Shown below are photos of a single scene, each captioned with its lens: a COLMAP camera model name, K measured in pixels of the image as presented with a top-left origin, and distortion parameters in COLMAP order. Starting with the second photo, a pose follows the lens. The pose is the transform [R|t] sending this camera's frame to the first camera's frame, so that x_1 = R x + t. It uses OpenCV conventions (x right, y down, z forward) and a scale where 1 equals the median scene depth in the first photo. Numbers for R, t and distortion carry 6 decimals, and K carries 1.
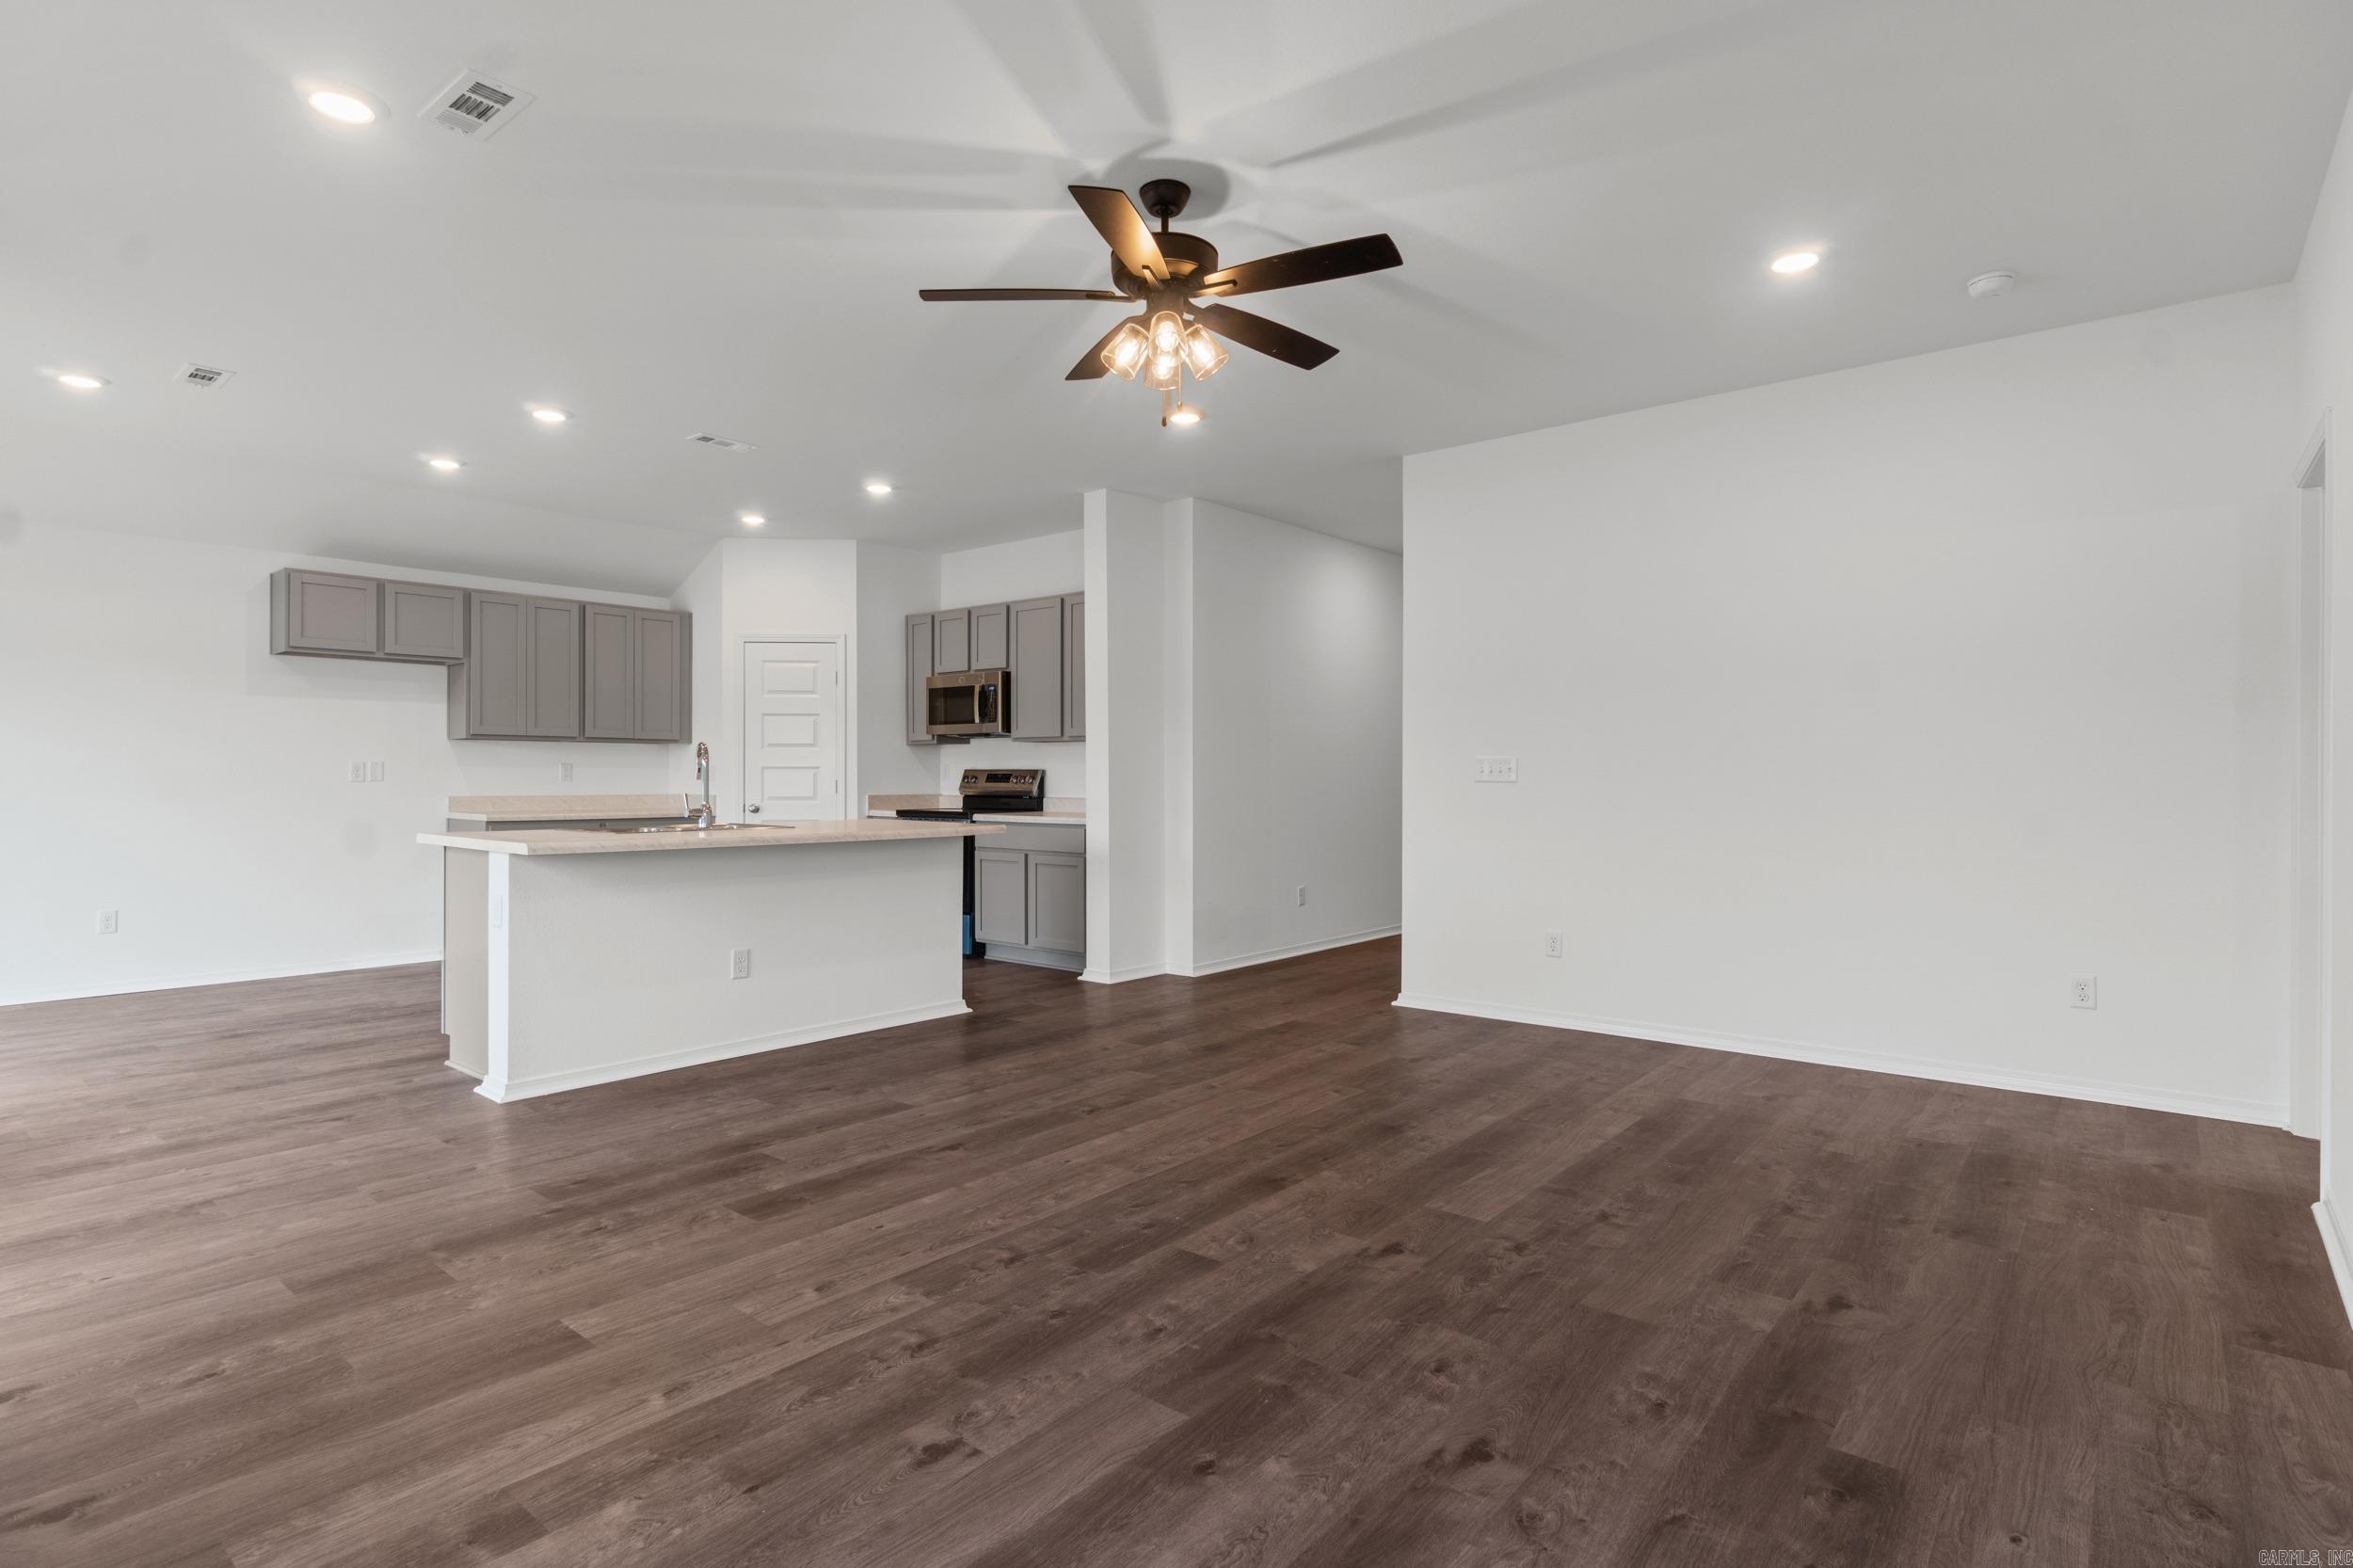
lens RADIAL K [[1184.4, 0, 1156.0], [0, 1184.4, 775.8], [0, 0, 1]] dist [-0.003080, -0.001013]
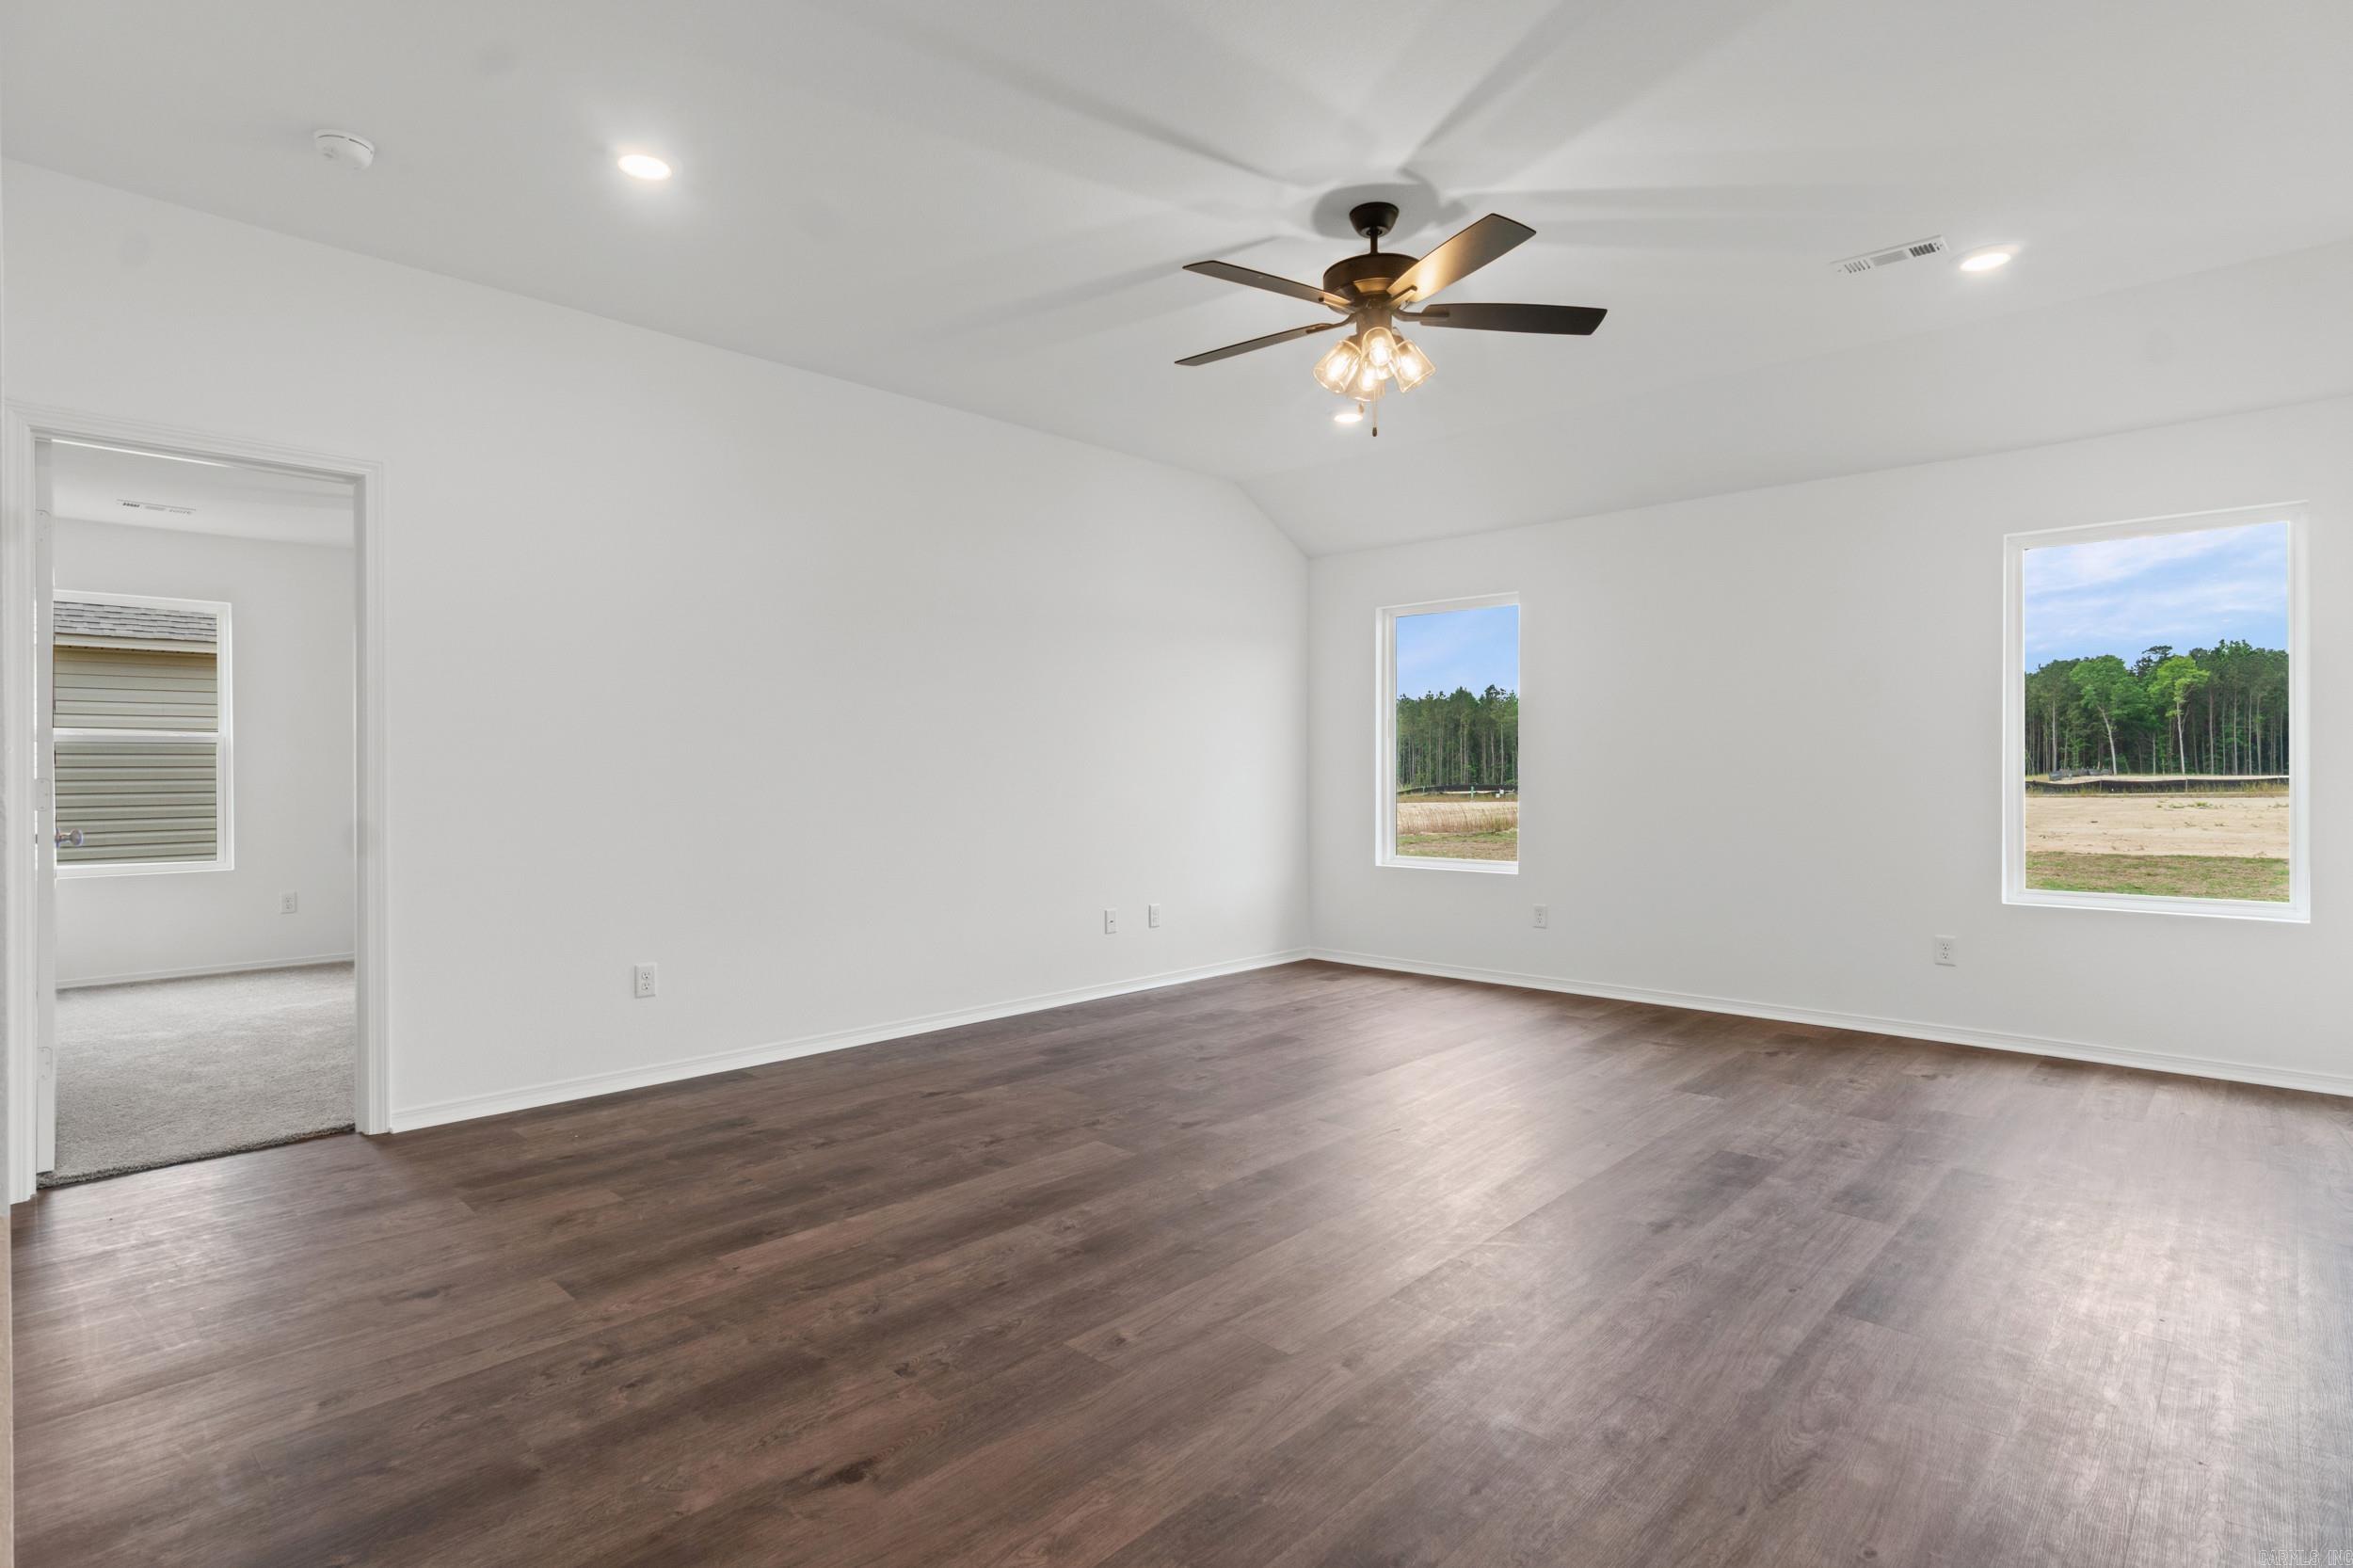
lens RADIAL K [[1177.2, 0, 1163.9], [0, 1177.2, 774.3], [0, 0, 1]] dist [-0.005685, -0.001092]
pose [[-0.998312, 0.001886, 0.058050, 0.110820], [0.002155, 0.999987, 0.004568, 0.001300], [-0.058041, 0.004685, -0.998303, 1.705932]]
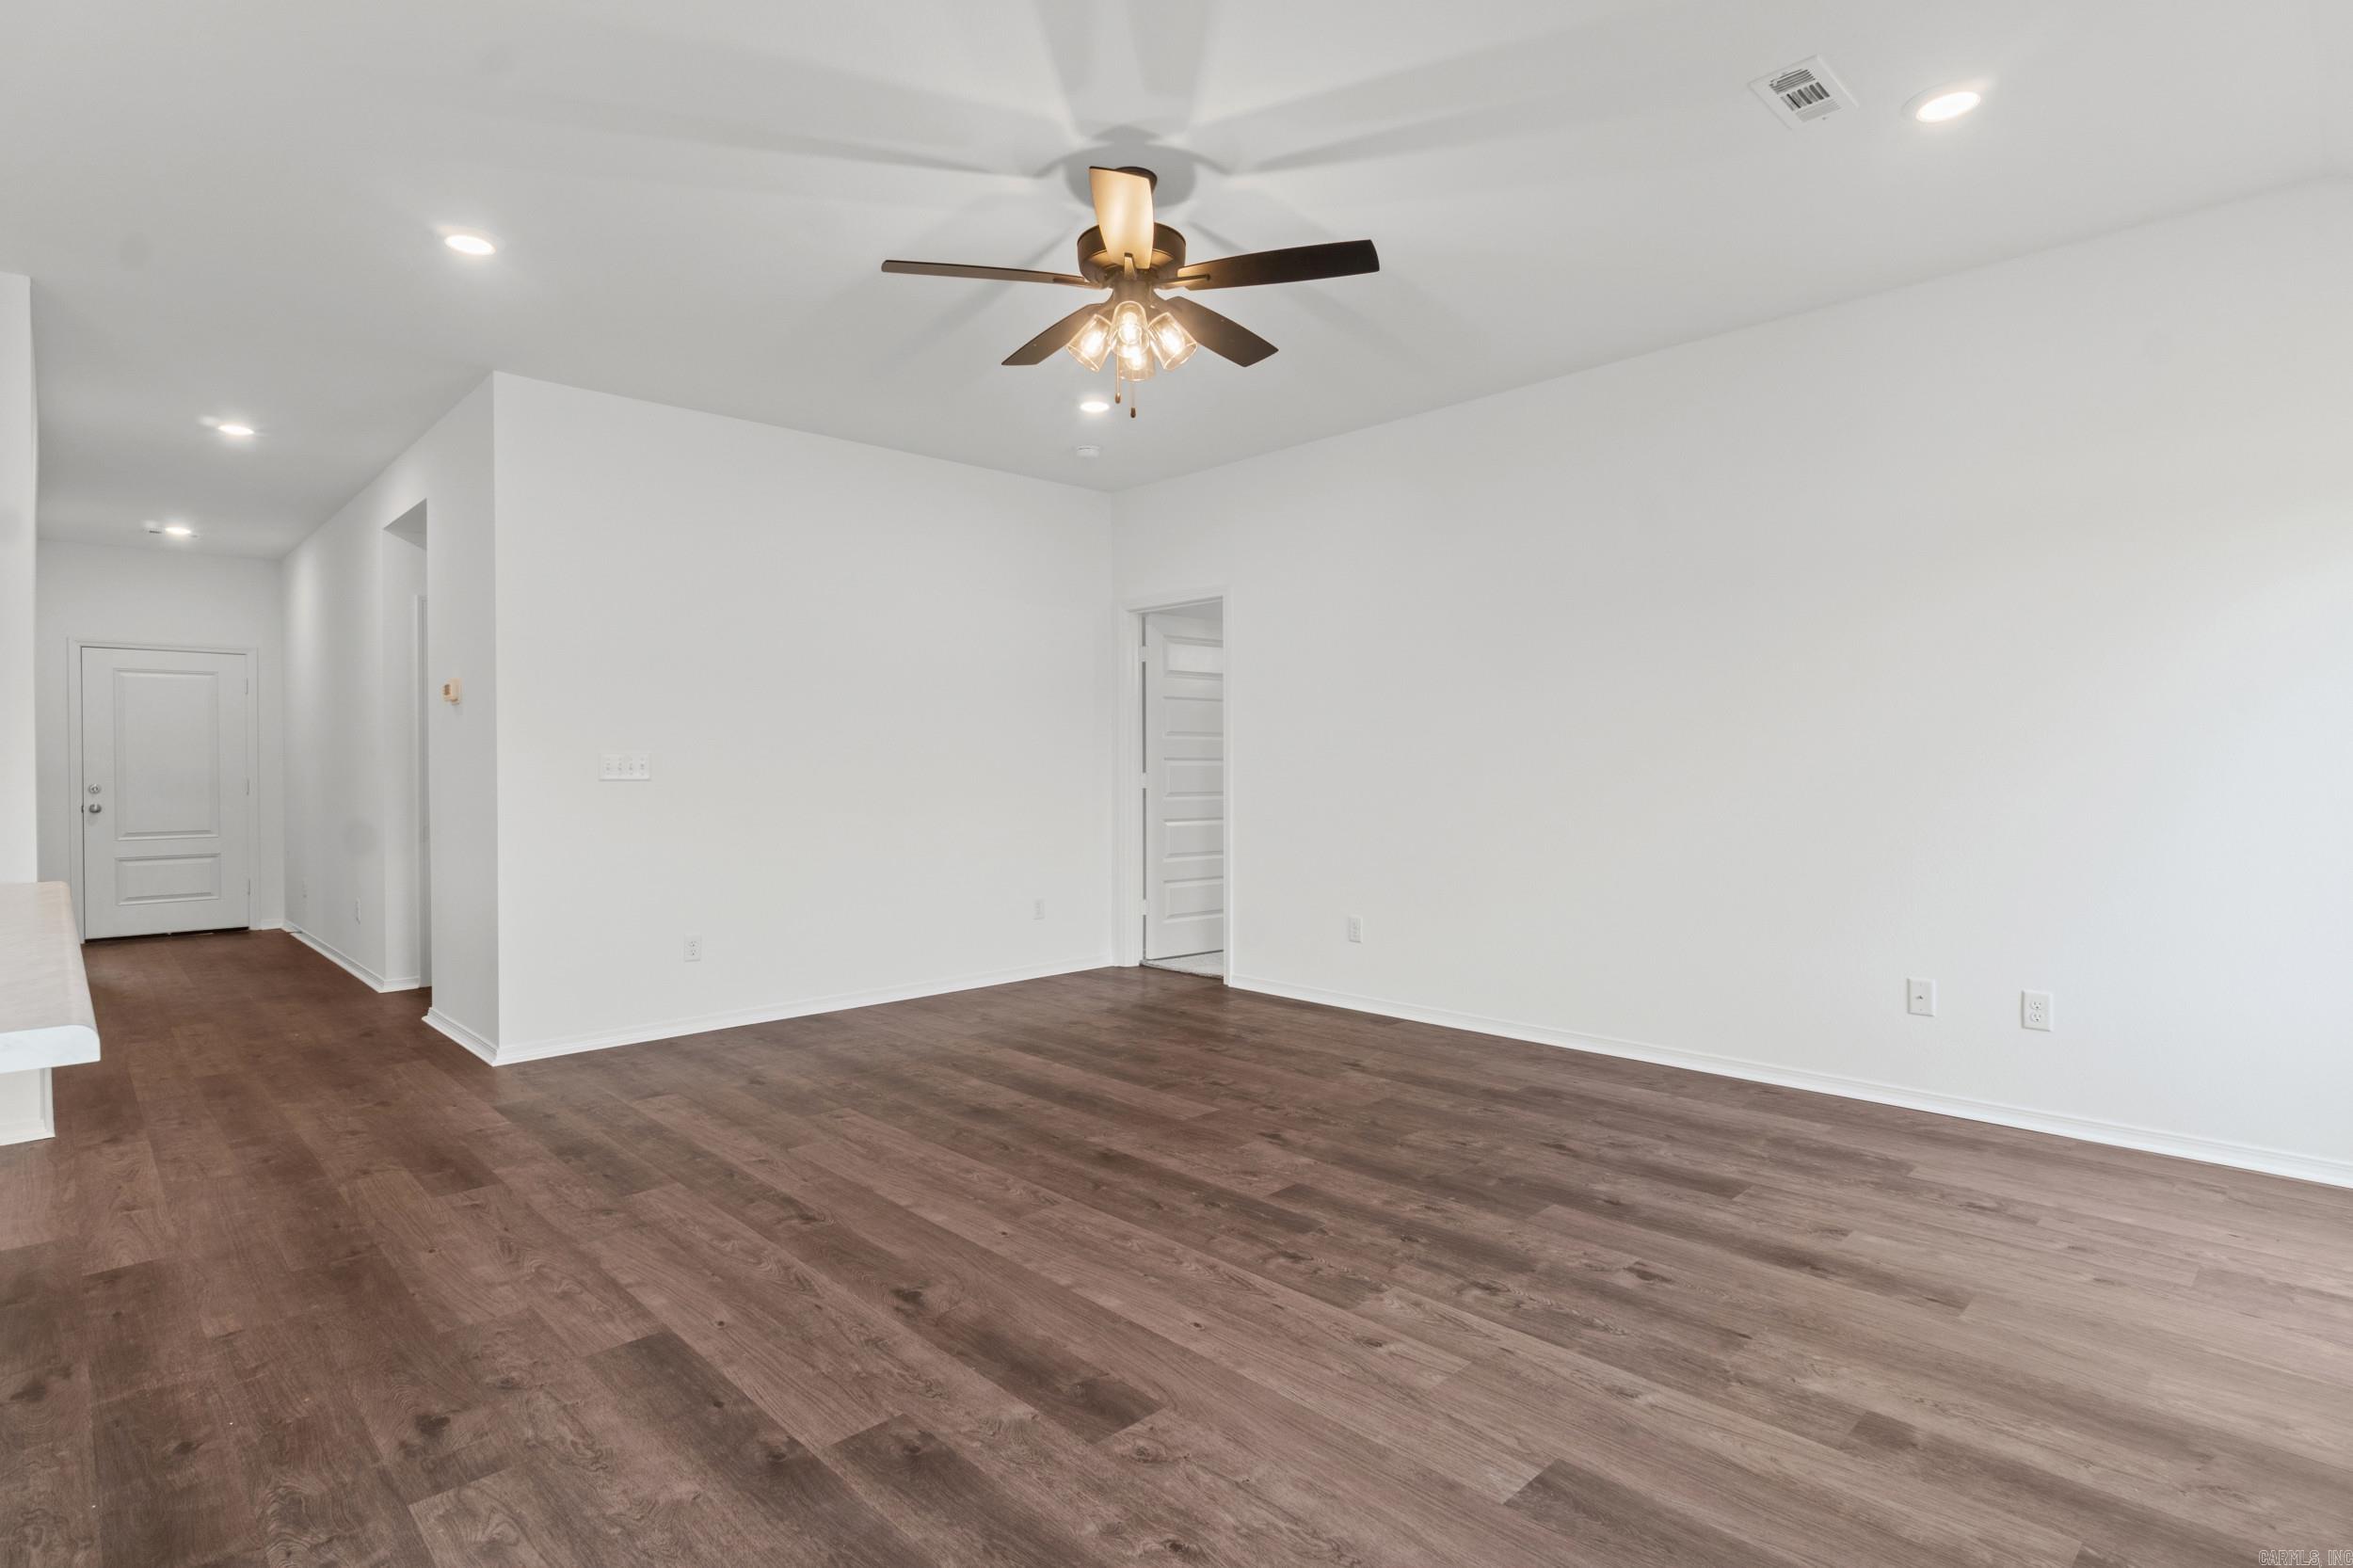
lens RADIAL K [[1184.4, 0, 1156.0], [0, 1184.4, 775.8], [0, 0, 1]] dist [-0.003080, -0.001013]
pose [[0.106821, -0.008145, 0.994245, -0.808746], [0.007463, 0.999945, 0.007390, -0.002846], [-0.994250, 0.006630, 0.106876, 0.725947]]
